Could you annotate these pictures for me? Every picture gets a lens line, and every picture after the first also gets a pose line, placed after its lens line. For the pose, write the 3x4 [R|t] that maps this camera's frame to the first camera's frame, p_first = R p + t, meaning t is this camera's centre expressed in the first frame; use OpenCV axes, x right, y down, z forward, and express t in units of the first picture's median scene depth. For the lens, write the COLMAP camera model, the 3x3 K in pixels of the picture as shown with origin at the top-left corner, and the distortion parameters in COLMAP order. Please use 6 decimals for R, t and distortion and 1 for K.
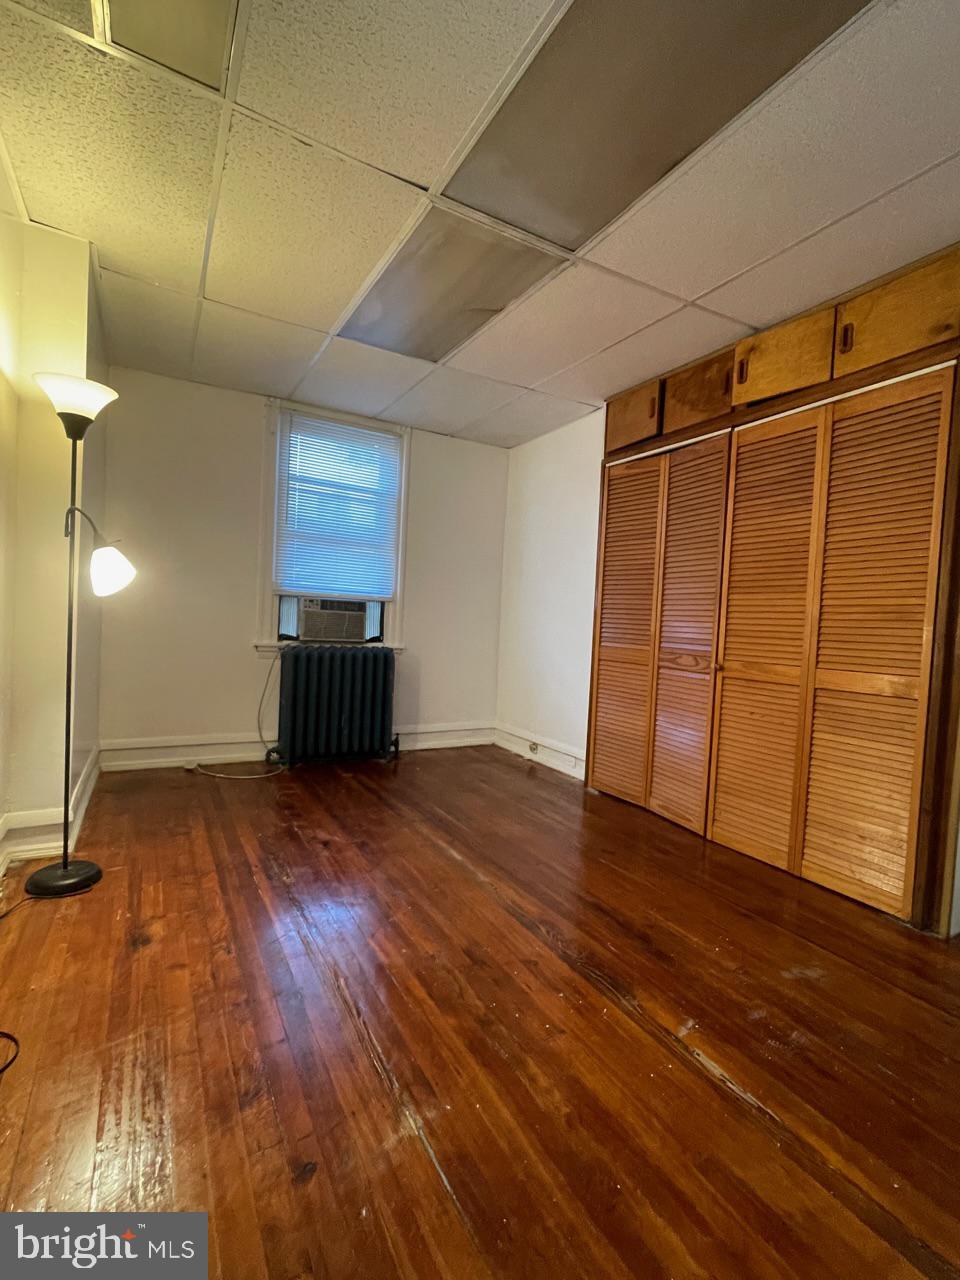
lens RADIAL K [[581.5, 0, 482.5], [0, 581.5, 641.8], [0, 0, 1]] dist [-0.002698, -0.000273]
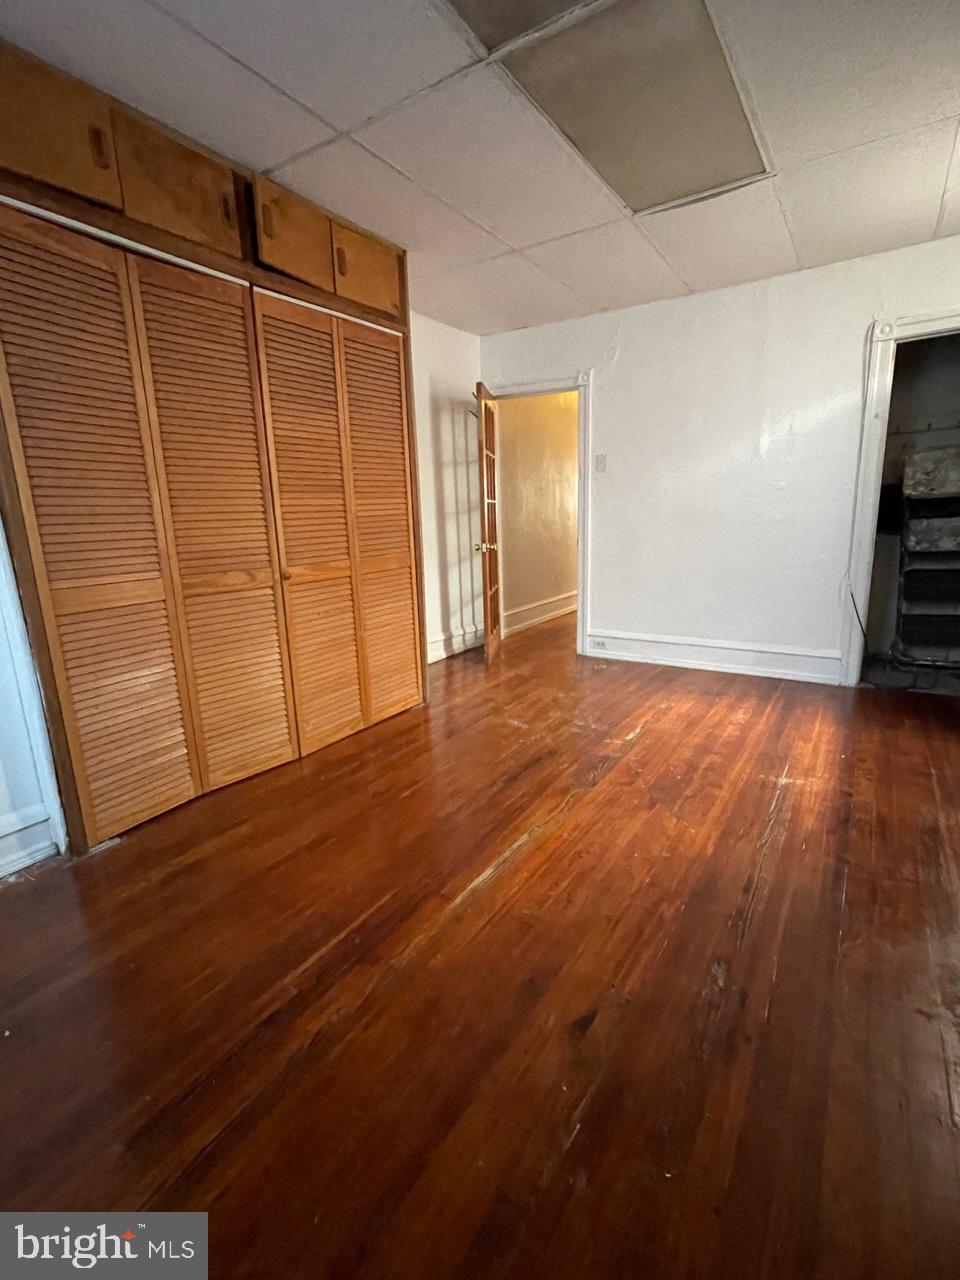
lens RADIAL K [[581.5, 0, 484.7], [0, 581.5, 636.2], [0, 0, 1]] dist [-0.002698, -0.000273]
pose [[-0.449278, -0.223194, 0.865063, -0.577302], [0.042554, 0.961845, 0.270266, -0.104371], [-0.892378, 0.158236, -0.422638, 1.214922]]
